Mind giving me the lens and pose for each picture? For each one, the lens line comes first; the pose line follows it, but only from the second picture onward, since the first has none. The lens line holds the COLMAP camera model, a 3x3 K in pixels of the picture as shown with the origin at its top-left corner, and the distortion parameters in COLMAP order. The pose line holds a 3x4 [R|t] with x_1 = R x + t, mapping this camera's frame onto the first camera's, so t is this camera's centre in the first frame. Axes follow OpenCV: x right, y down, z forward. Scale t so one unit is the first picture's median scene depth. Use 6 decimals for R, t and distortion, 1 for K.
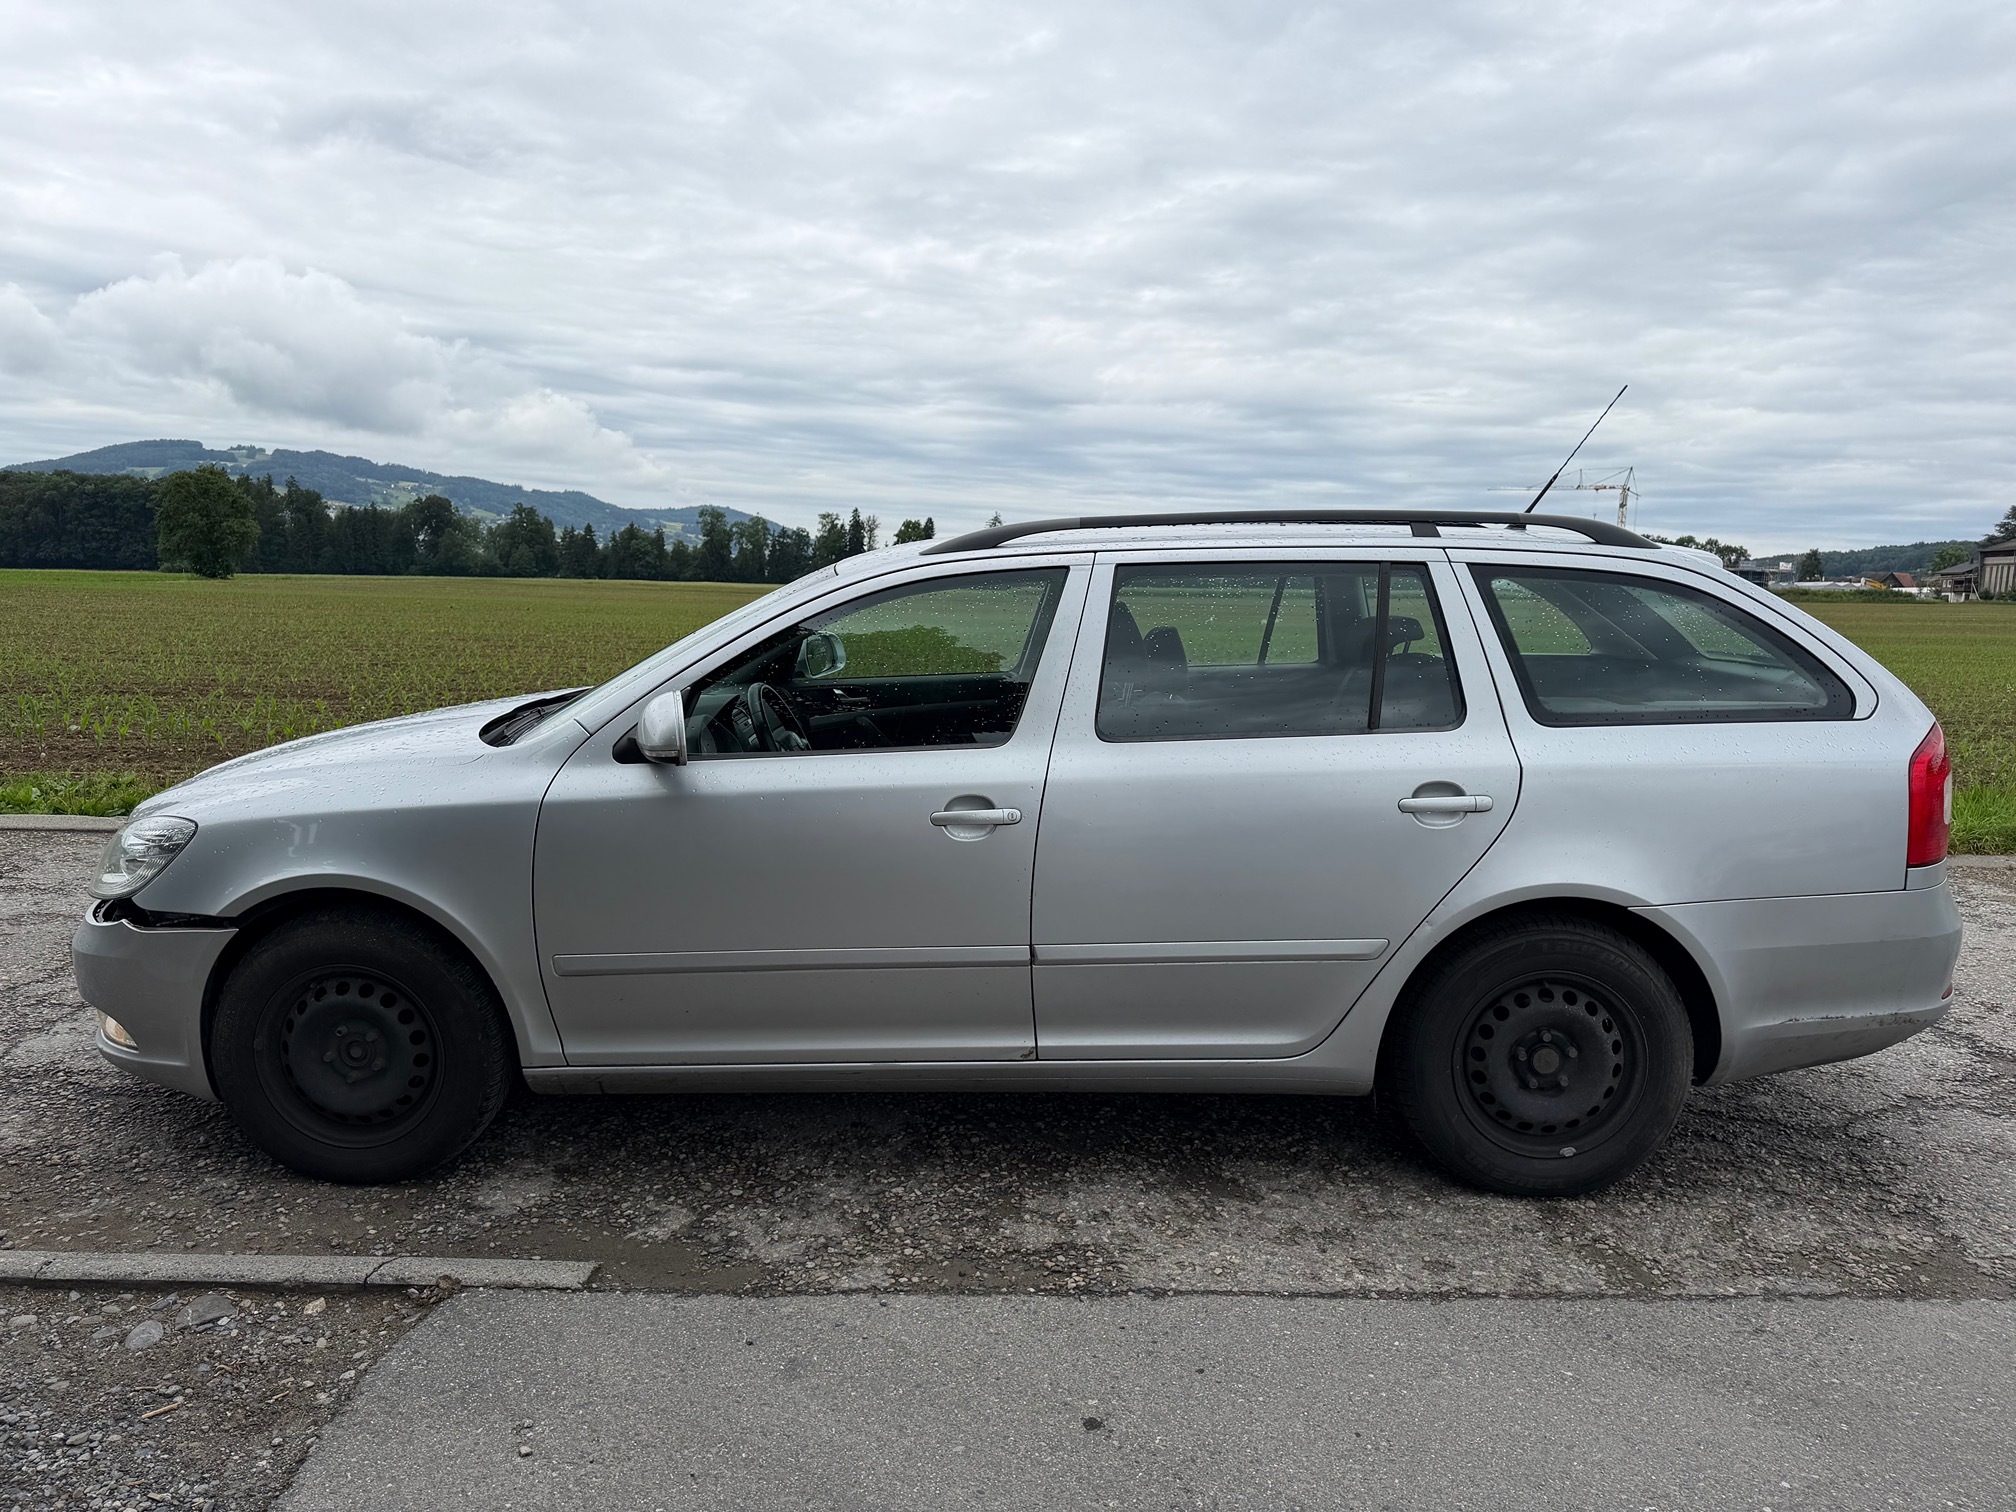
lens RADIAL K [[1475.2, 0, 1019.6], [0, 1475.2, 754.7], [0, 0, 1]] dist [0.004710, -0.010050]
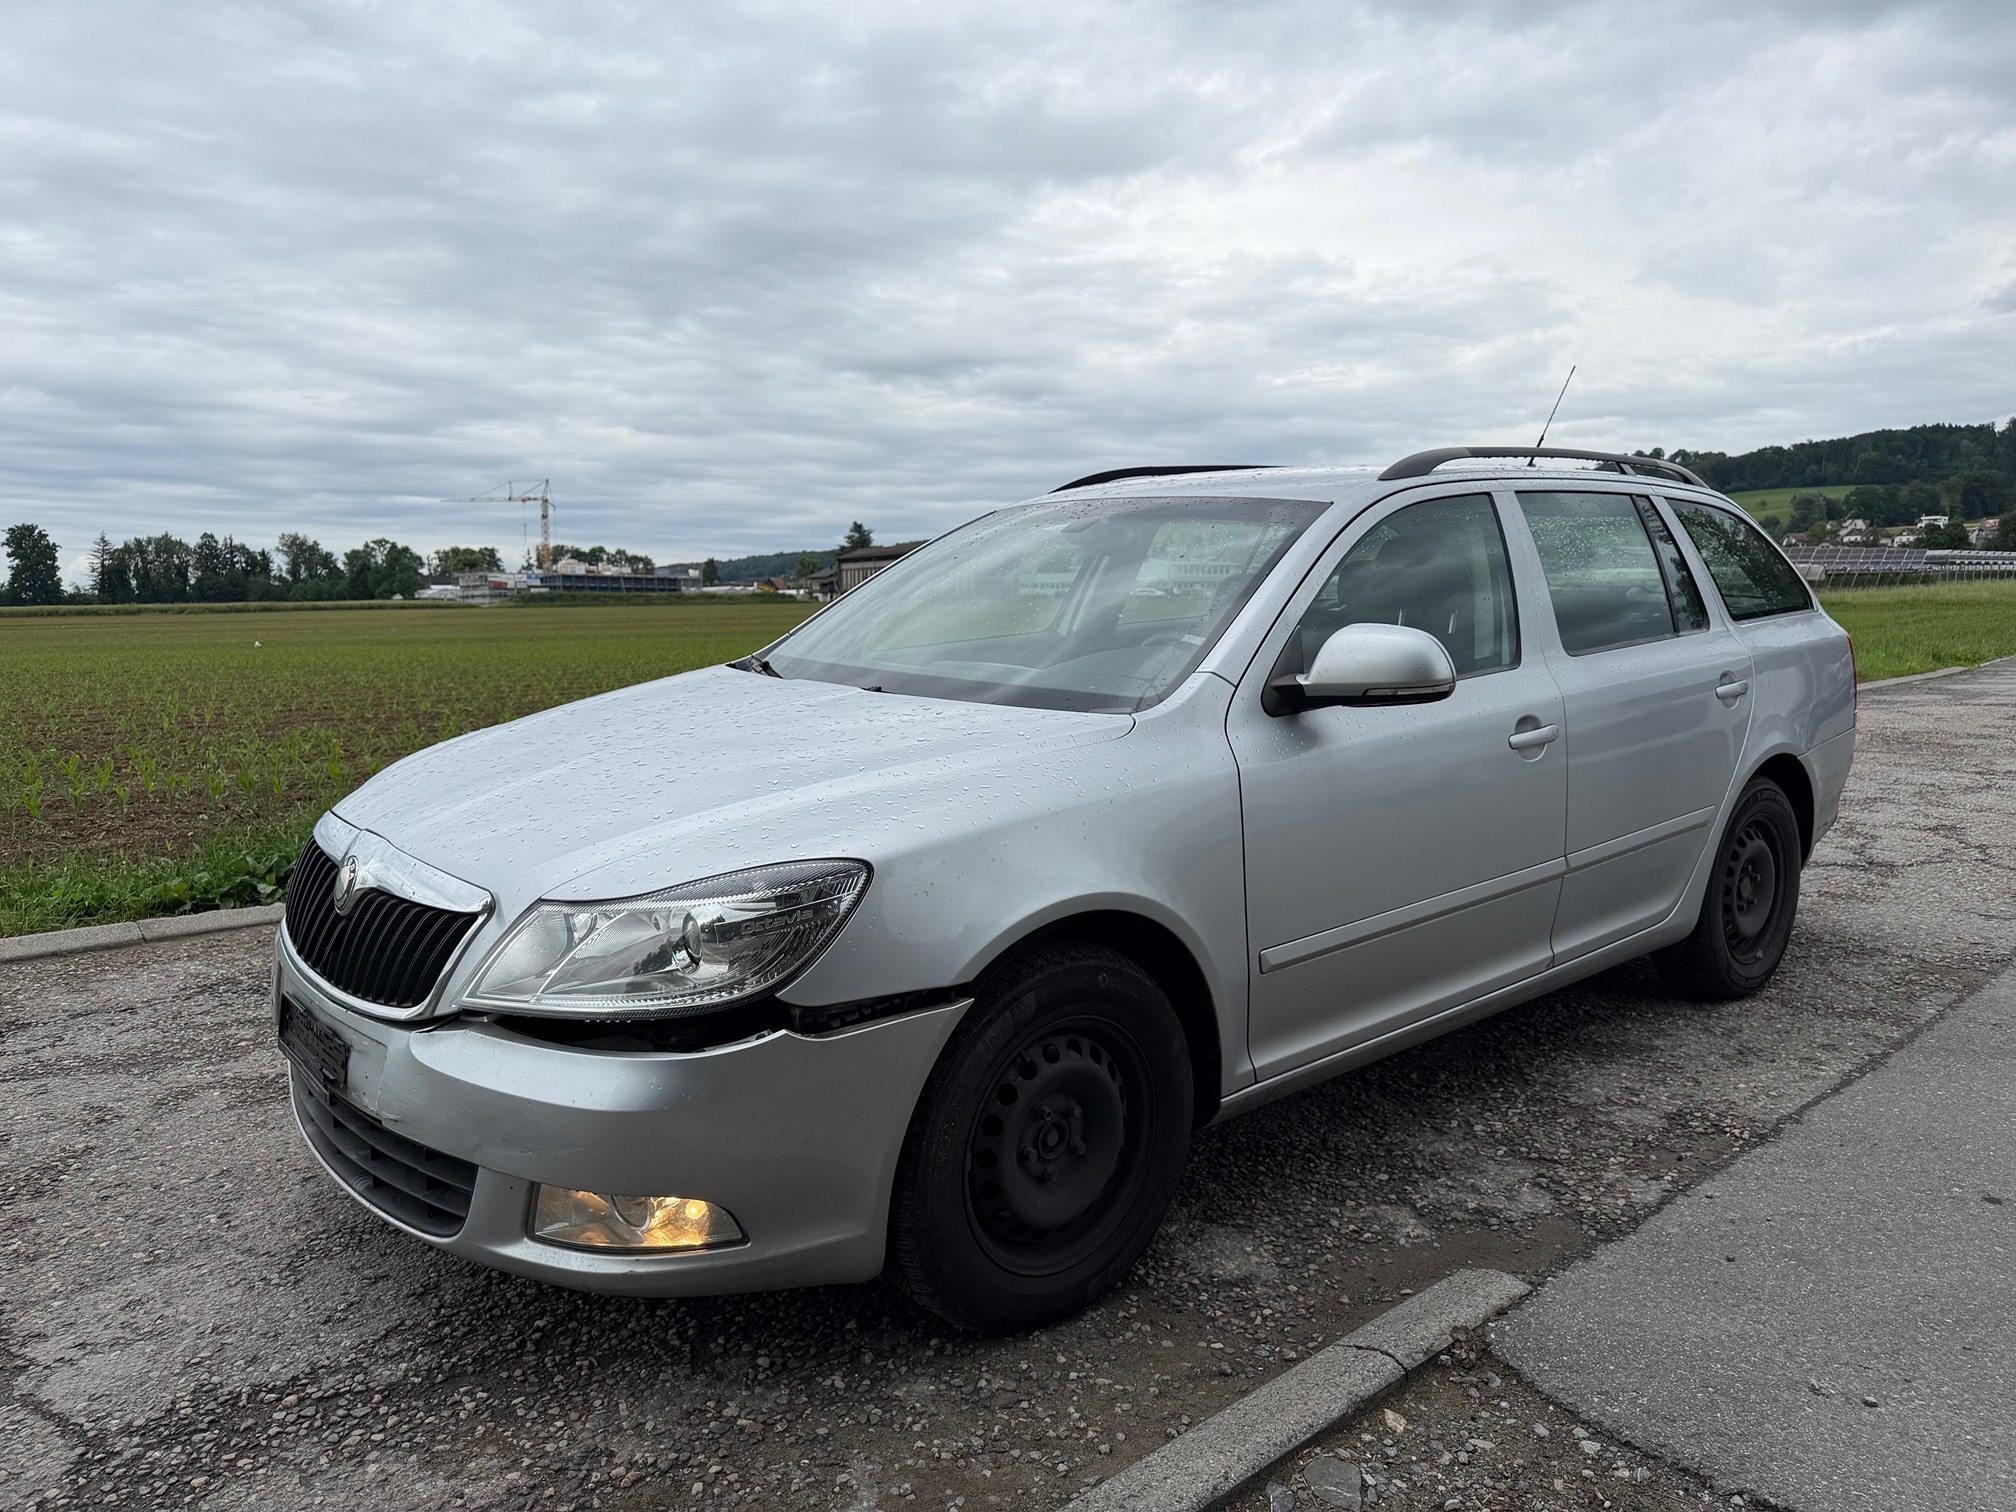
lens RADIAL K [[1475.2, 0, 1019.6], [0, 1475.2, 754.7], [0, 0, 1]] dist [0.004710, -0.010050]
pose [[0.732009, -0.096214, 0.674467, -1.000489], [0.103178, 0.994215, 0.029847, -0.010379], [-0.673436, 0.047742, 0.737702, 0.500909]]
